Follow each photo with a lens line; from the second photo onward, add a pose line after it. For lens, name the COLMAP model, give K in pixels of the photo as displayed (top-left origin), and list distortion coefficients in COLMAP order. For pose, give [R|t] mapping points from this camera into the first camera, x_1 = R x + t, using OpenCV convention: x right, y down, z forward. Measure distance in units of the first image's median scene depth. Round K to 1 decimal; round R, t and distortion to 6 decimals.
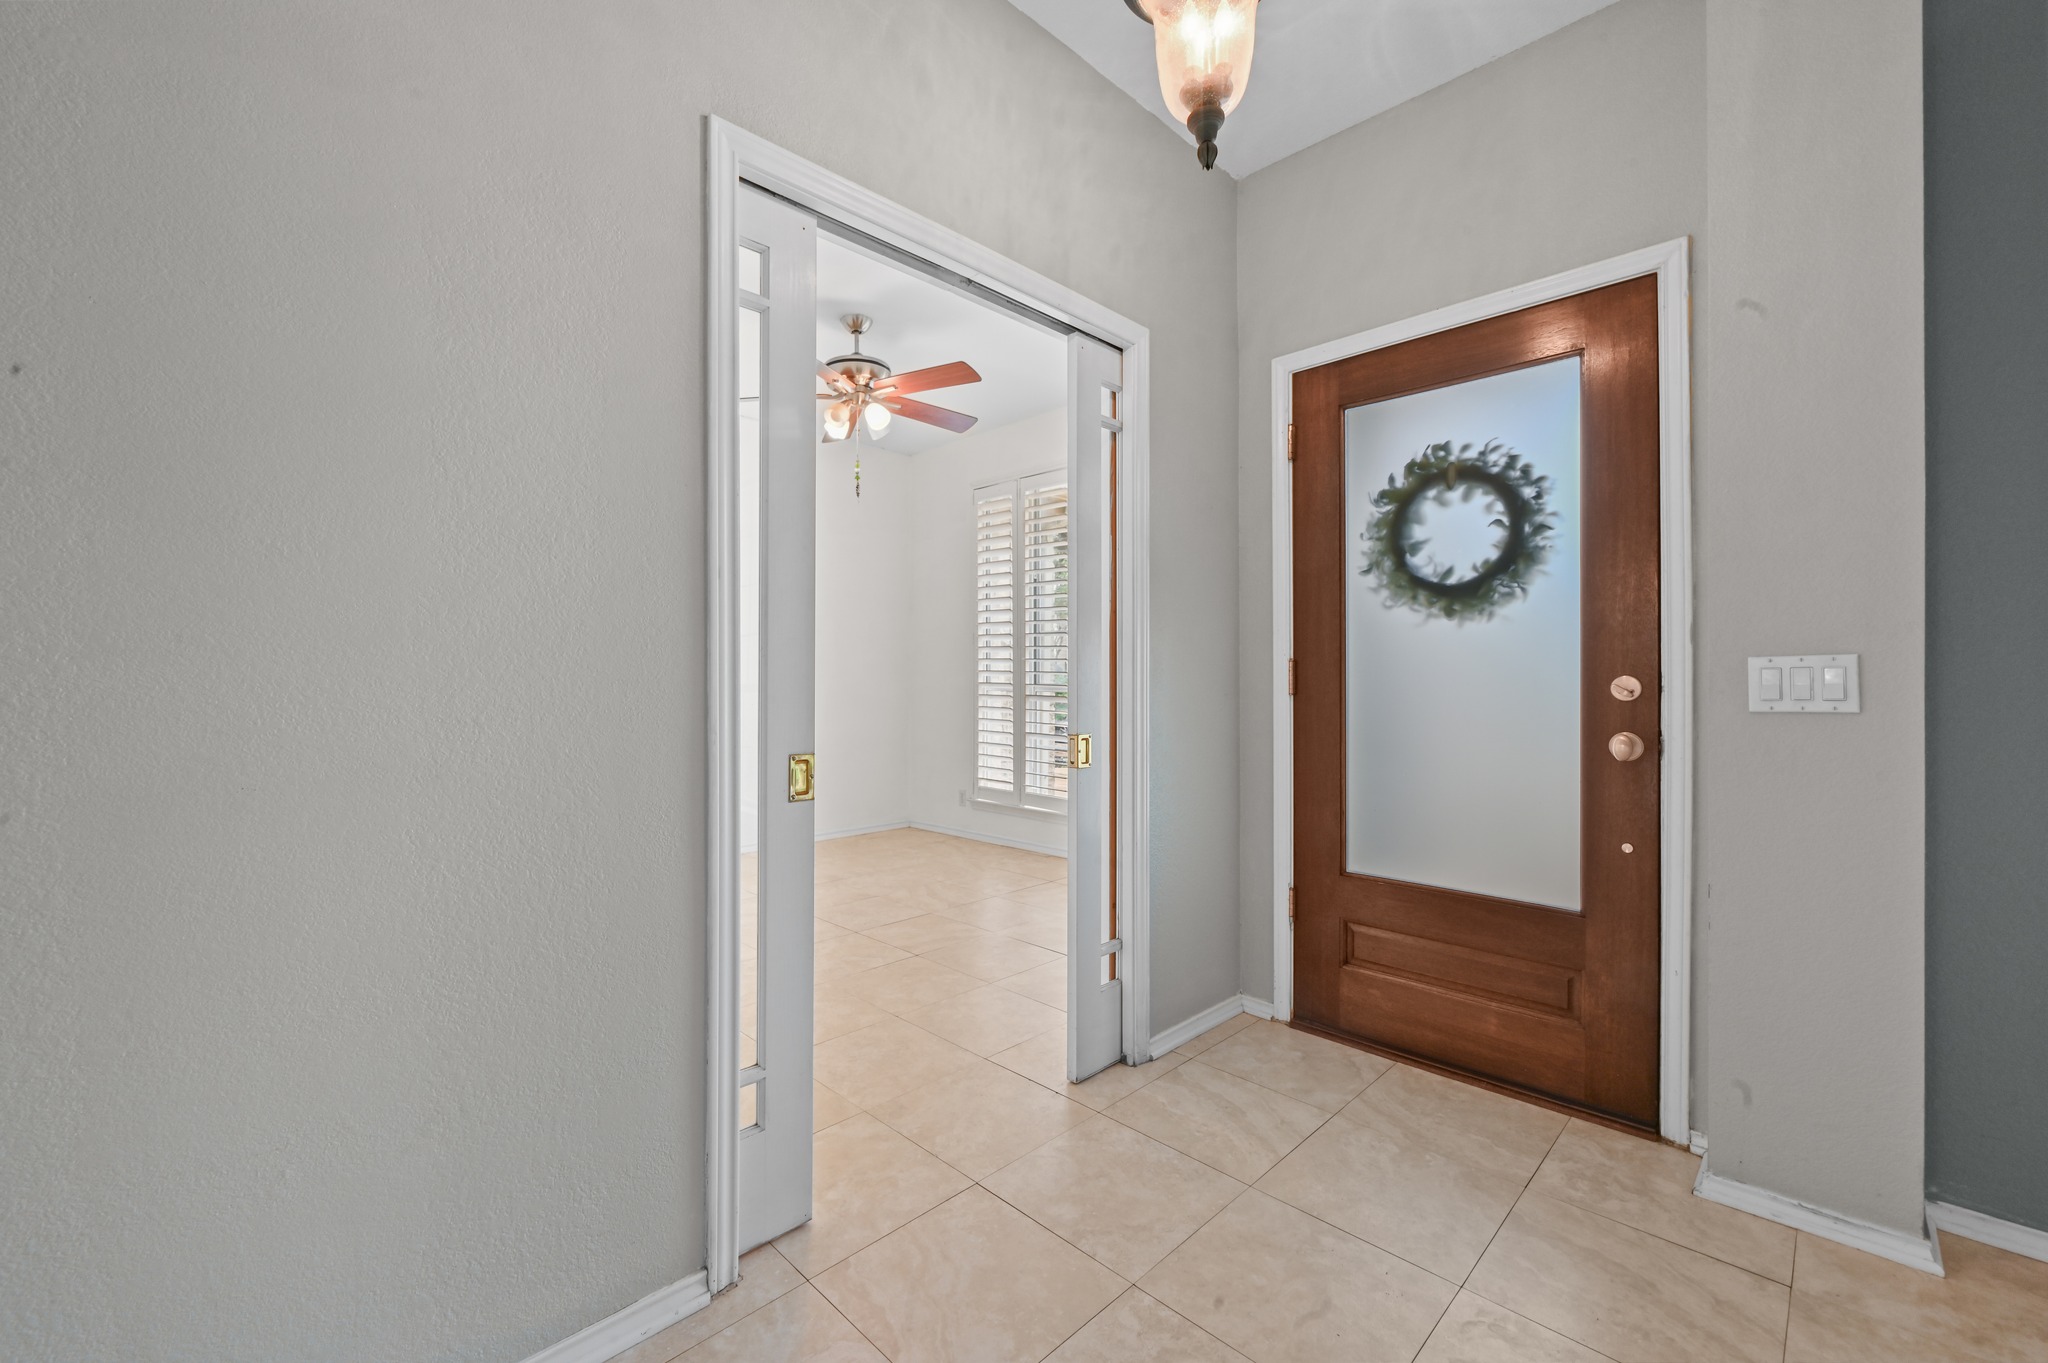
lens RADIAL K [[837.5, 0, 1026.6], [0, 837.5, 666.8], [0, 0, 1]] dist [-0.002061, 0.000213]
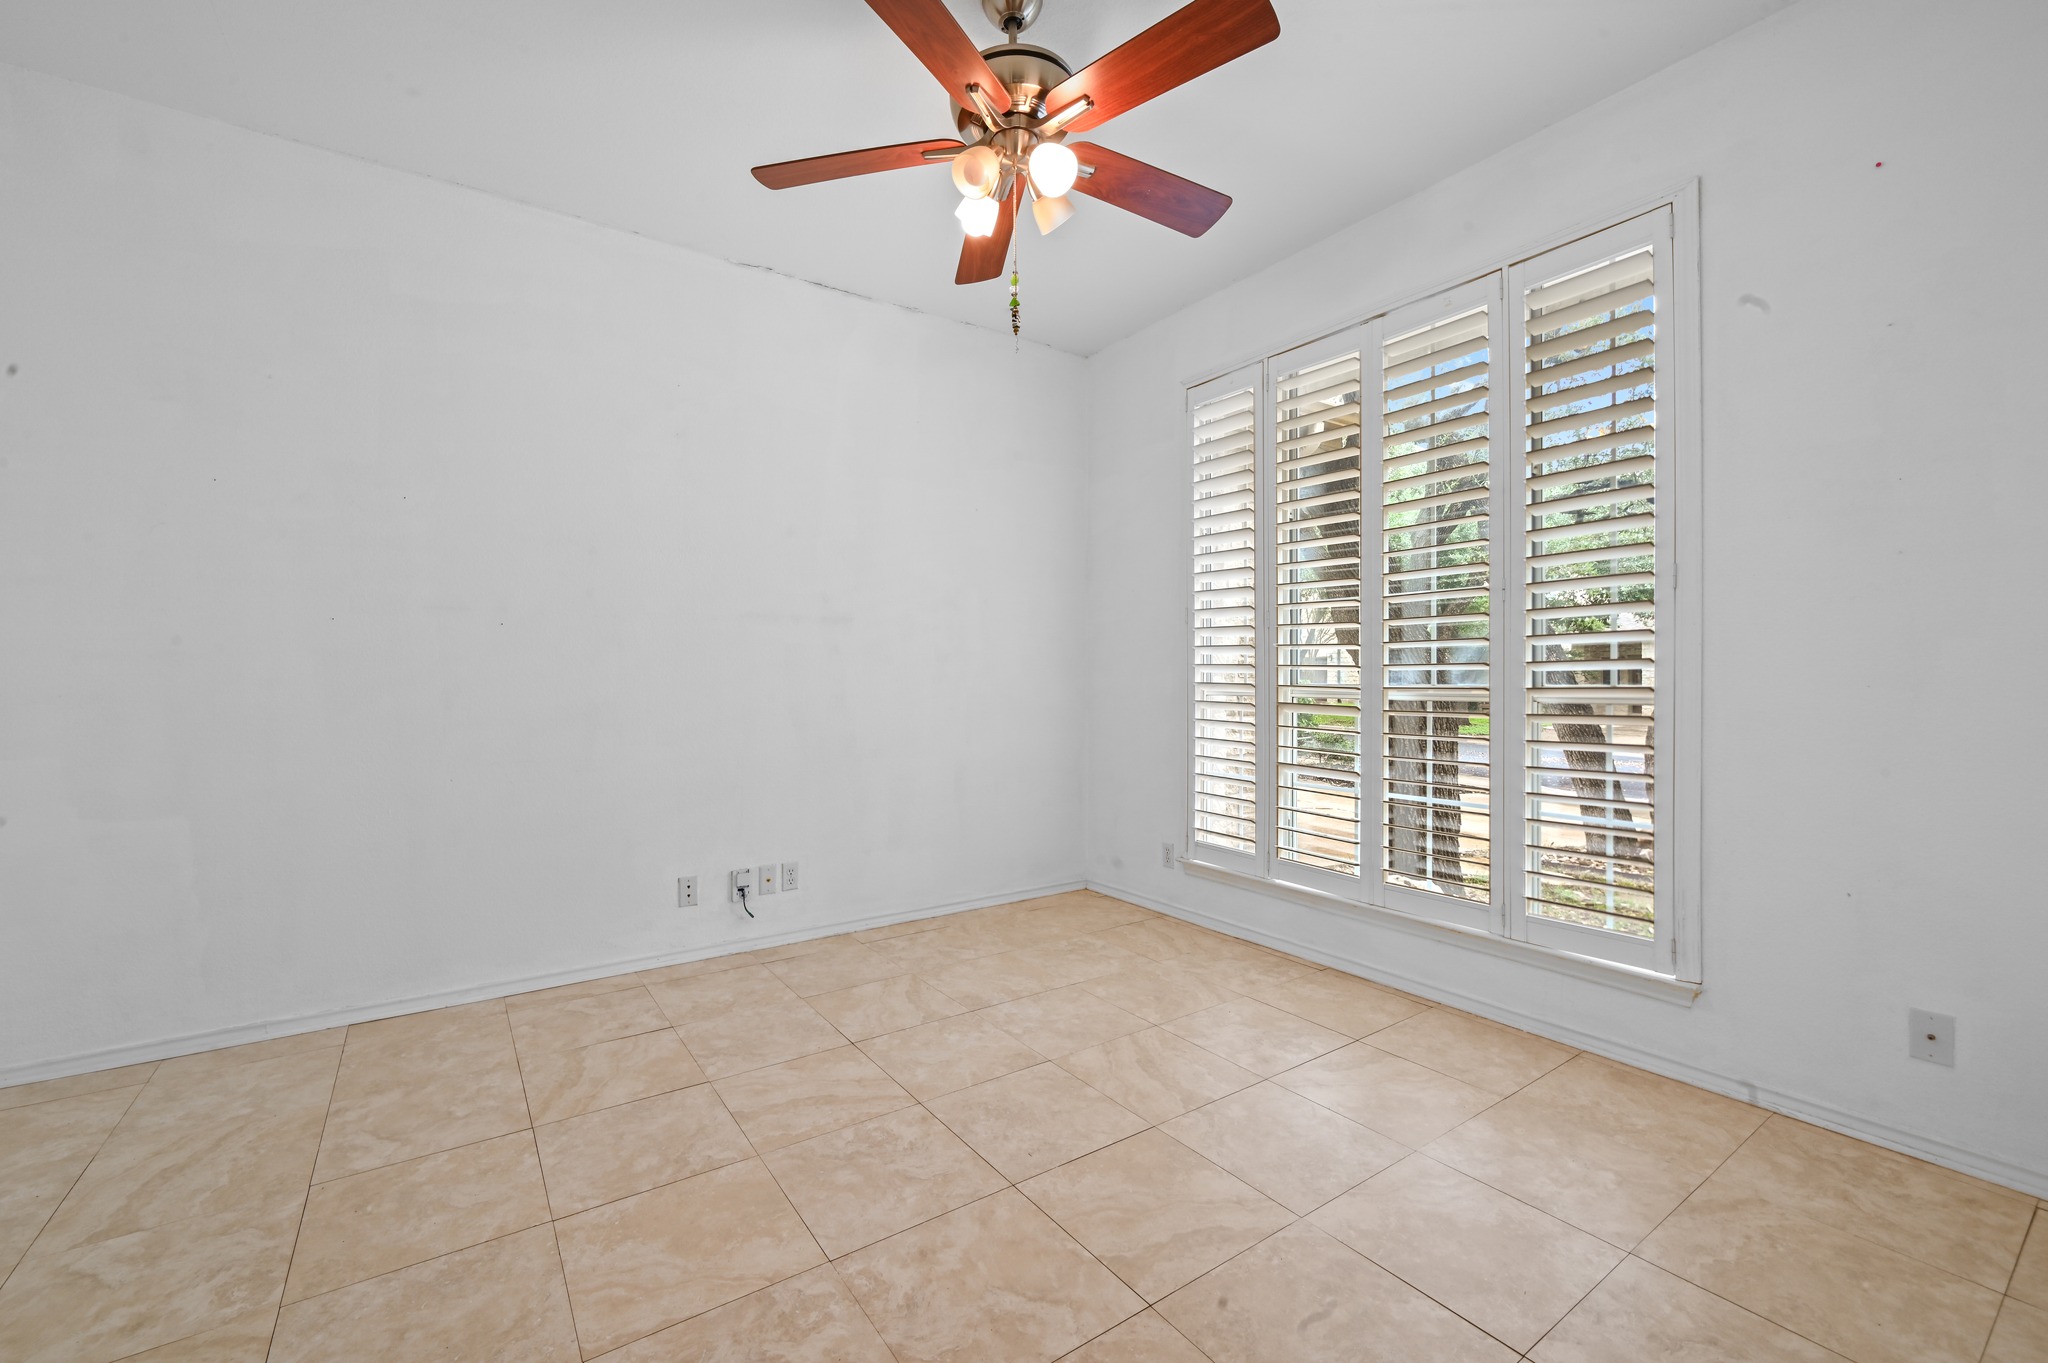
lens RADIAL K [[837.5, 0, 1019.4], [0, 837.5, 676.5], [0, 0, 1]] dist [-0.002061, 0.000213]
pose [[0.982182, 0.000134, -0.187934, -0.070258], [0.001951, 0.999939, 0.010914, 0.006612], [0.187924, -0.011086, 0.982121, 0.338517]]
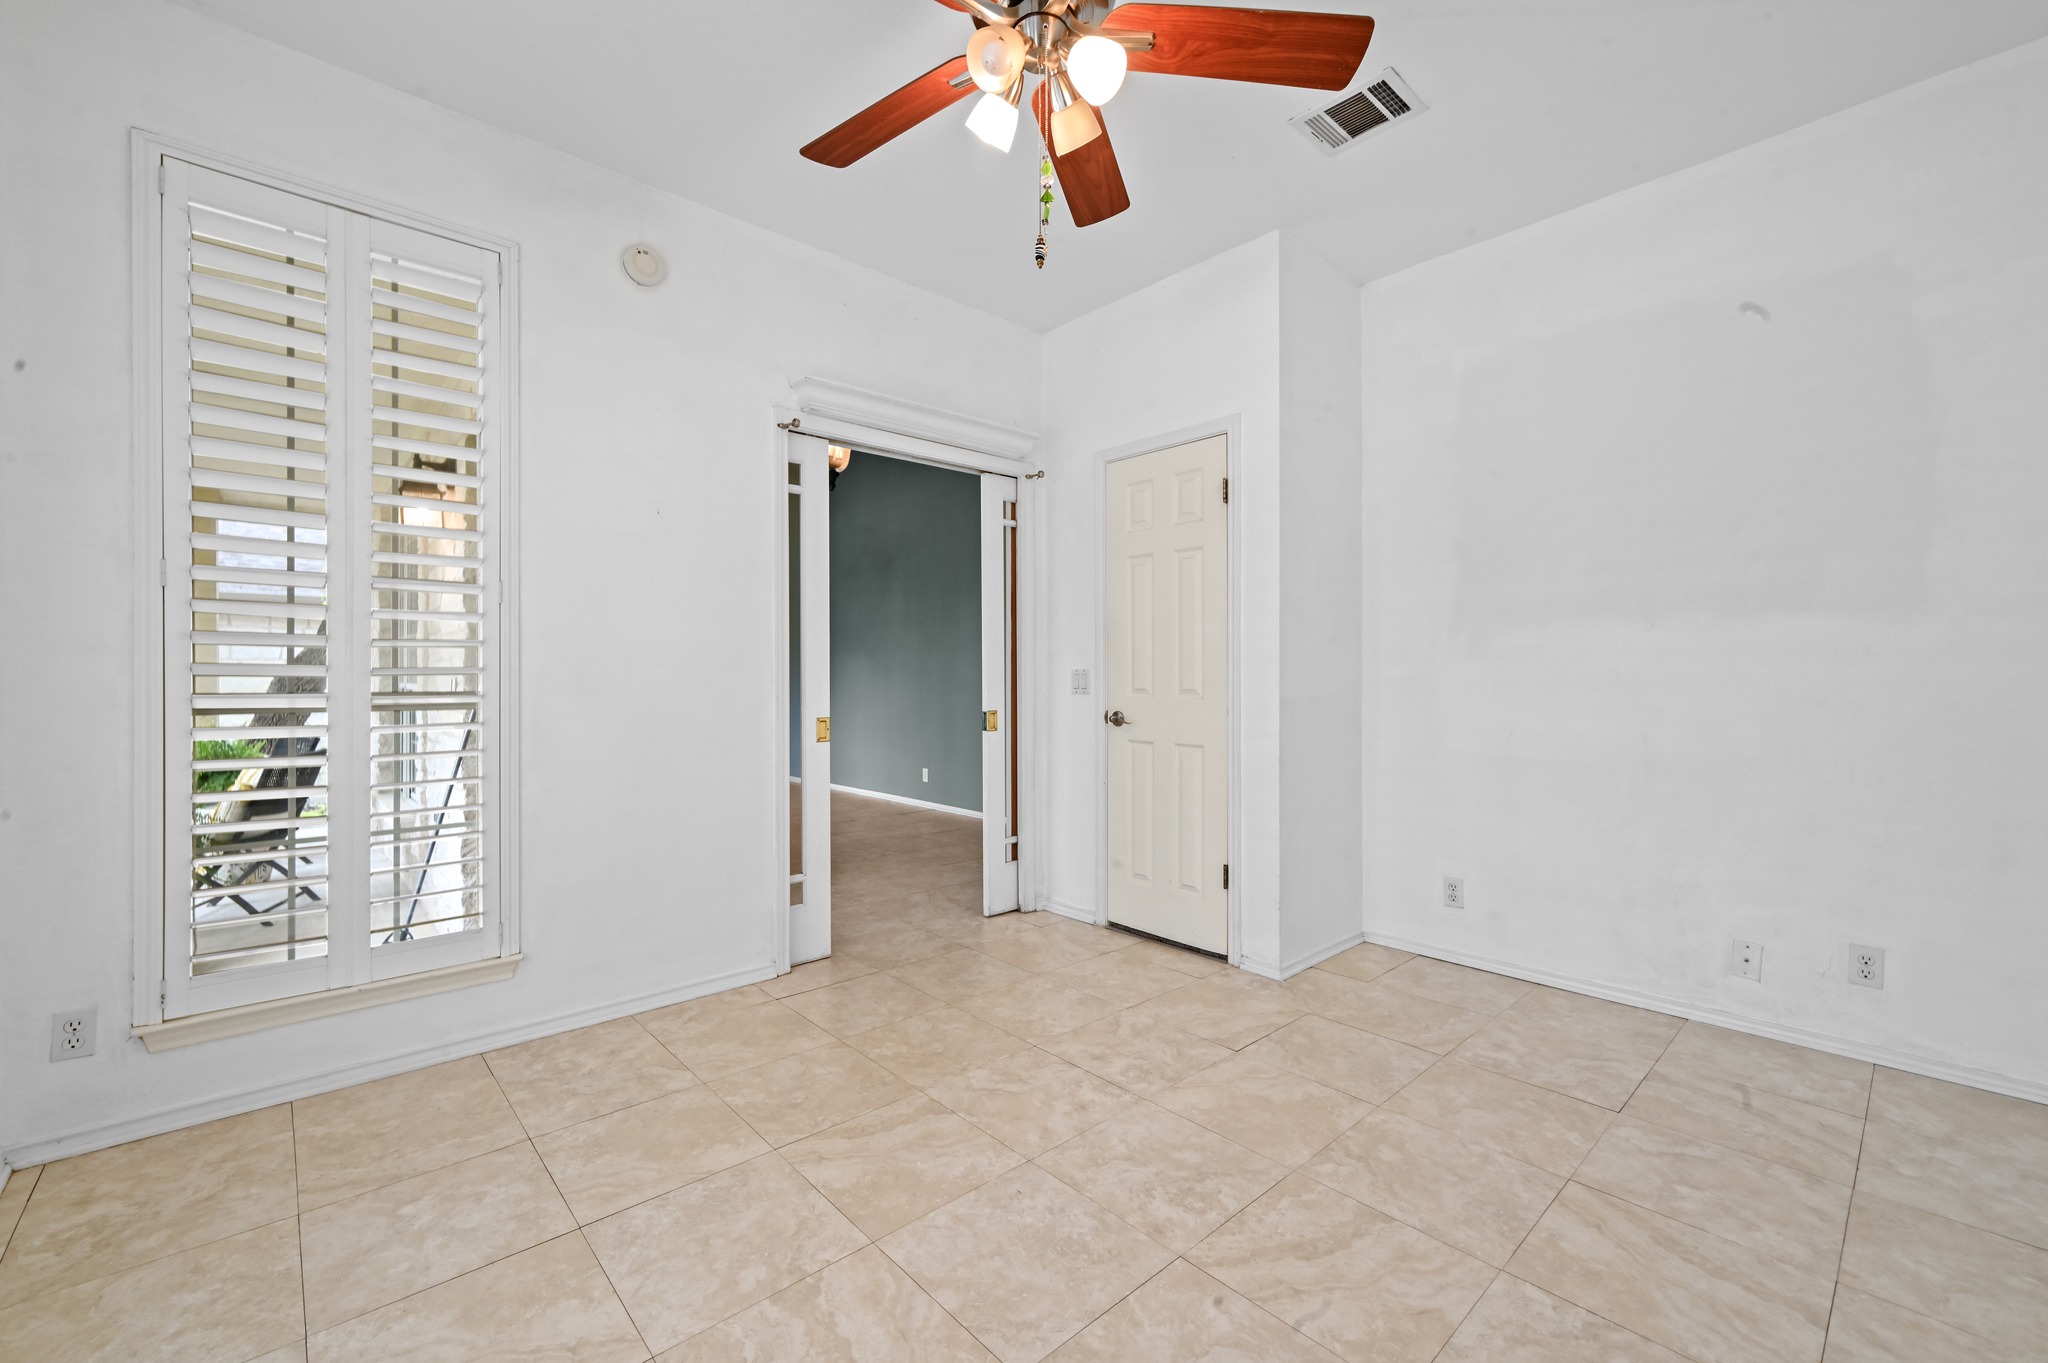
lens RADIAL K [[837.5, 0, 1025.0], [0, 837.5, 679.4], [0, 0, 1]] dist [-0.002061, 0.000213]
pose [[-0.998516, -0.000099, 0.054454, -0.150716], [-0.000465, 0.999977, -0.006699, 0.011709], [-0.054452, -0.006715, -0.998494, 1.001676]]
